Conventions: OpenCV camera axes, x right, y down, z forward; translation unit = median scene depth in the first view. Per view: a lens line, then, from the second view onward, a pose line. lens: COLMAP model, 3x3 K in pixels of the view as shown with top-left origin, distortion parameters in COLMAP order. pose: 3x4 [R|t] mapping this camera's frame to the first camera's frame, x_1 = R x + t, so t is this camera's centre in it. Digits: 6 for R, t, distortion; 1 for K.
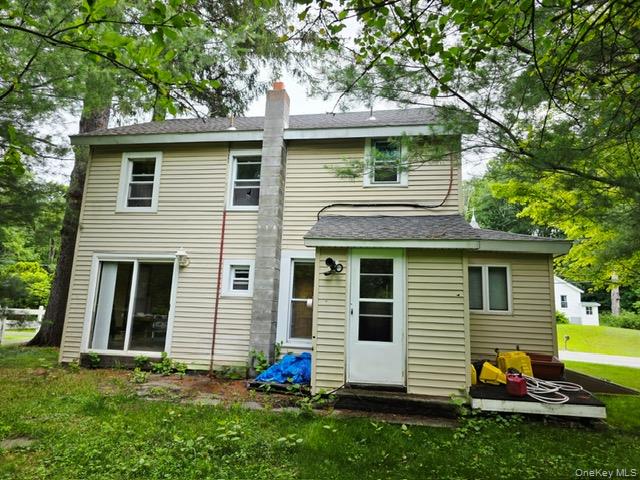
lens RADIAL K [[440.5, 0, 320.0], [0, 440.5, 240.0], [0, 0, 1]] dist [0.037007, -0.000239]
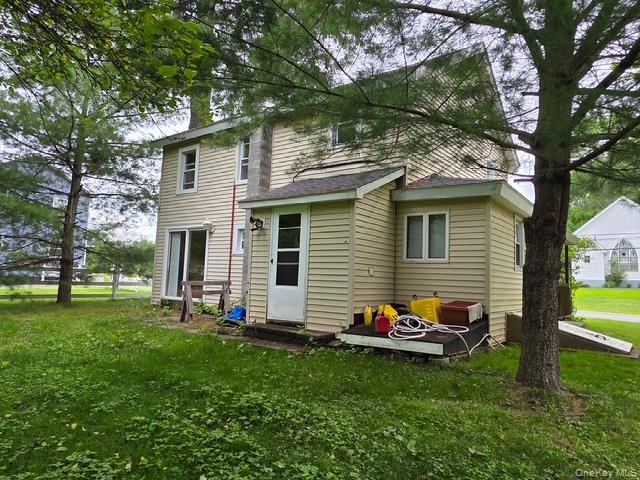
lens RADIAL K [[440.5, 0, 320.0], [0, 440.5, 240.0], [0, 0, 1]] dist [0.037007, -0.000239]
pose [[0.885609, -0.047041, -0.462044, 0.632430], [0.074721, 0.996329, 0.041782, 0.058784], [0.458382, -0.071527, 0.885872, 0.017204]]
